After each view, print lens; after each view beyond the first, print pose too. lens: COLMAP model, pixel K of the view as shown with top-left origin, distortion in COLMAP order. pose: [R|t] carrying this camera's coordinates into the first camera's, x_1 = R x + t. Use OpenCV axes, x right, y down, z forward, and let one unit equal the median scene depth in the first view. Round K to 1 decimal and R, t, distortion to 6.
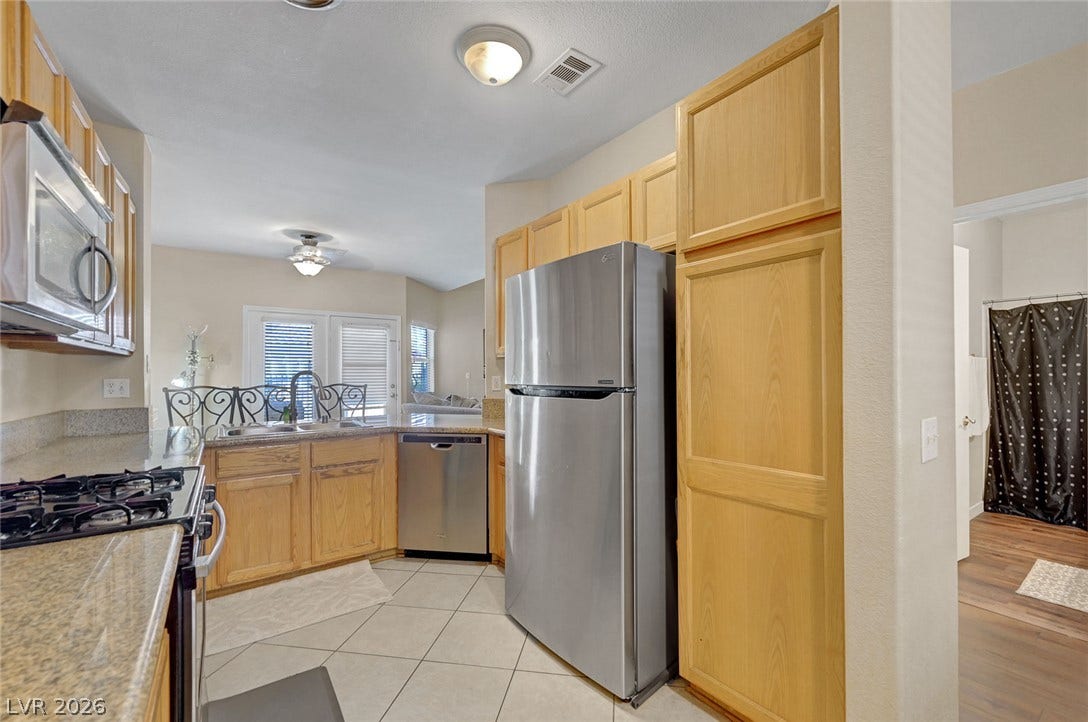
lens RADIAL K [[448.0, 0, 538.0], [0, 448.0, 374.7], [0, 0, 1]] dist [0.000990, -0.000476]
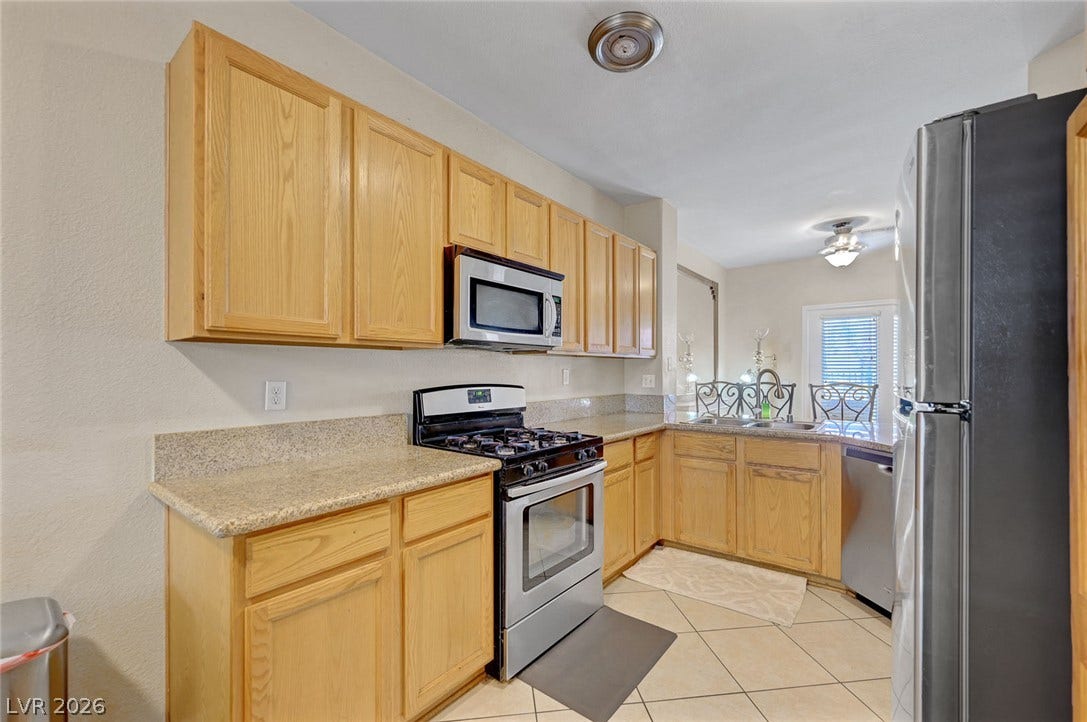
lens RADIAL K [[447.6, 0, 551.6], [0, 447.6, 370.0], [0, 0, 1]] dist [0.000990, -0.000476]
pose [[0.301876, 0.001295, -0.953346, 0.539400], [-0.004917, 0.999988, -0.000199, -0.006971], [0.953335, 0.004747, 0.301879, 0.398154]]
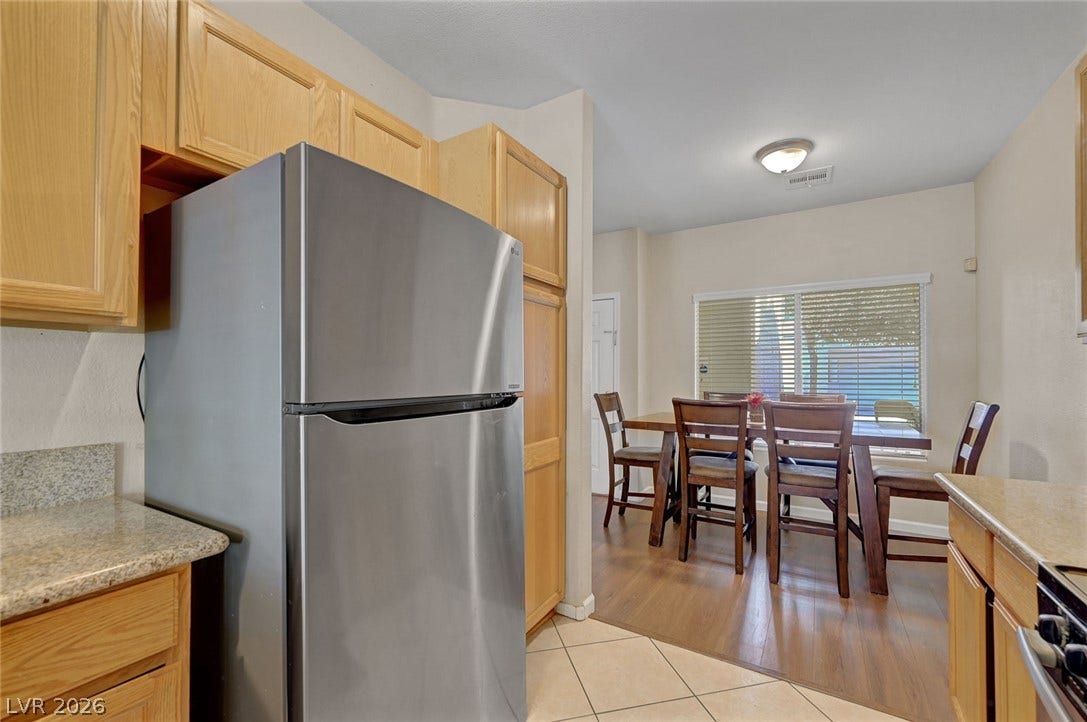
lens RADIAL K [[447.6, 0, 551.0], [0, 447.6, 367.5], [0, 0, 1]] dist [0.000990, -0.000476]
pose [[-0.403231, 0.017973, 0.914922, -0.706389], [0.002905, 0.999827, -0.018360, -0.007505], [-0.915094, -0.004746, -0.403213, 1.283859]]
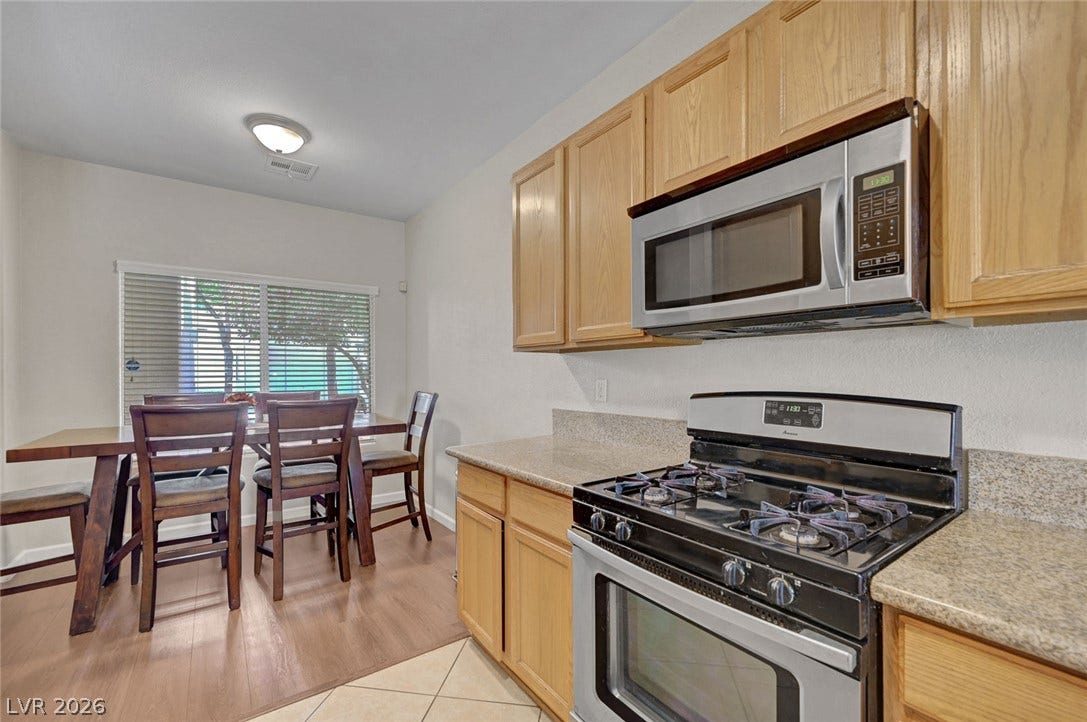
lens RADIAL K [[453.3, 0, 546.9], [0, 453.3, 372.4], [0, 0, 1]] dist [-0.002130, -0.000040]
pose [[-0.999735, 0.008023, -0.021563, -0.413928], [0.007970, 0.999965, 0.002553, -0.002431], [0.021582, 0.002381, -0.999764, 1.395068]]
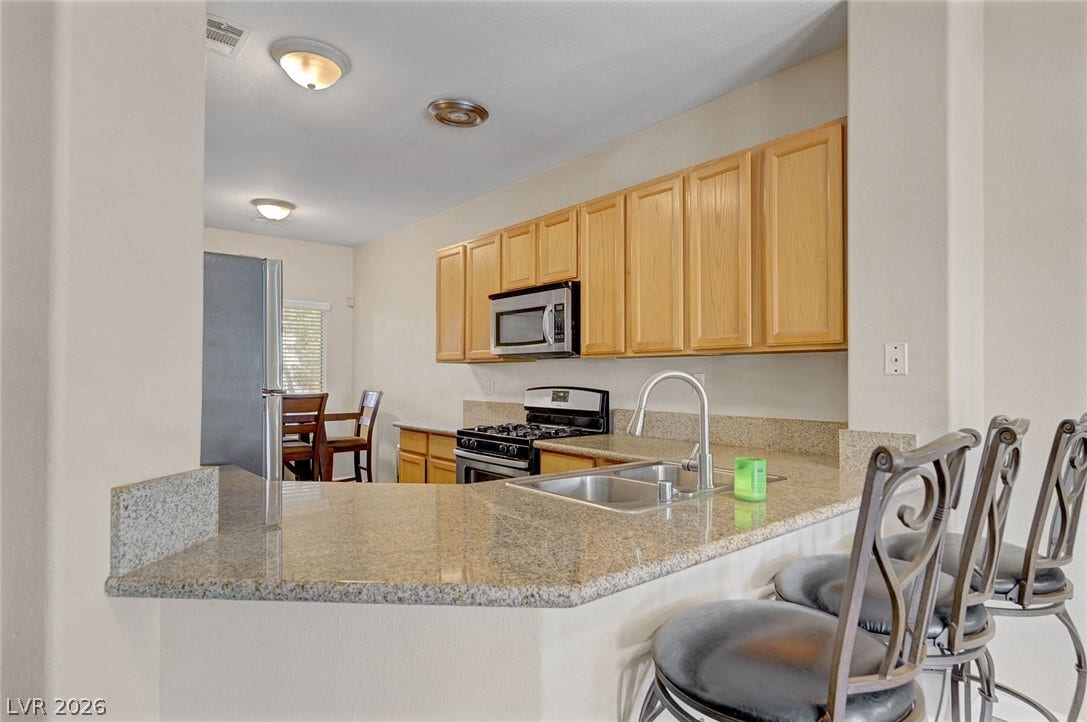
lens RADIAL K [[592.8, 0, 547.2], [0, 592.8, 363.1], [0, 0, 1]] dist [0.002328, -0.001601]
pose [[-0.996307, 0.001157, -0.085859, -0.620715], [0.002595, 0.999858, -0.016631, -0.013022], [0.085828, -0.016792, -0.996168, 2.833285]]
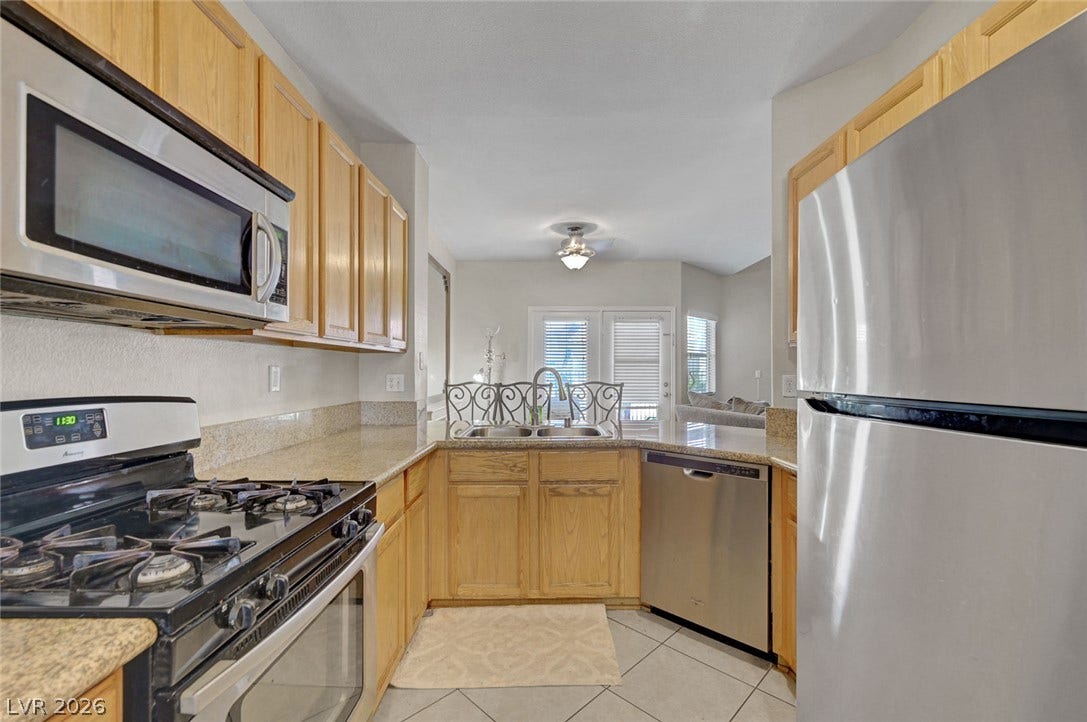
lens RADIAL K [[447.6, 0, 550.0], [0, 447.6, 369.8], [0, 0, 1]] dist [0.000990, -0.000476]
pose [[0.822889, 0.003313, -0.568193, -0.013990], [-0.006237, 0.999975, -0.003201, -0.001532], [0.568169, 0.006178, 0.822889, 0.482750]]
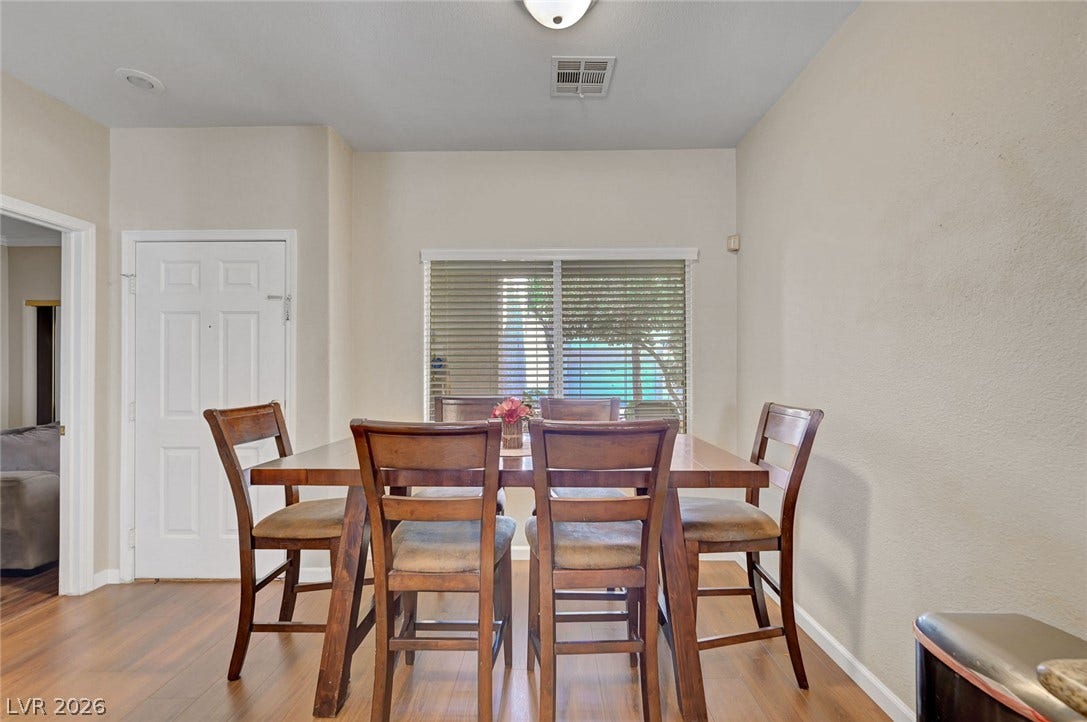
lens RADIAL K [[447.6, 0, 542.2], [0, 447.6, 376.3], [0, 0, 1]] dist [0.000990, -0.000476]
pose [[-0.807707, -0.000231, 0.589584, -0.071864], [0.007343, 0.999918, 0.010451, -0.003535], [-0.589538, 0.012770, -0.807640, 0.615892]]
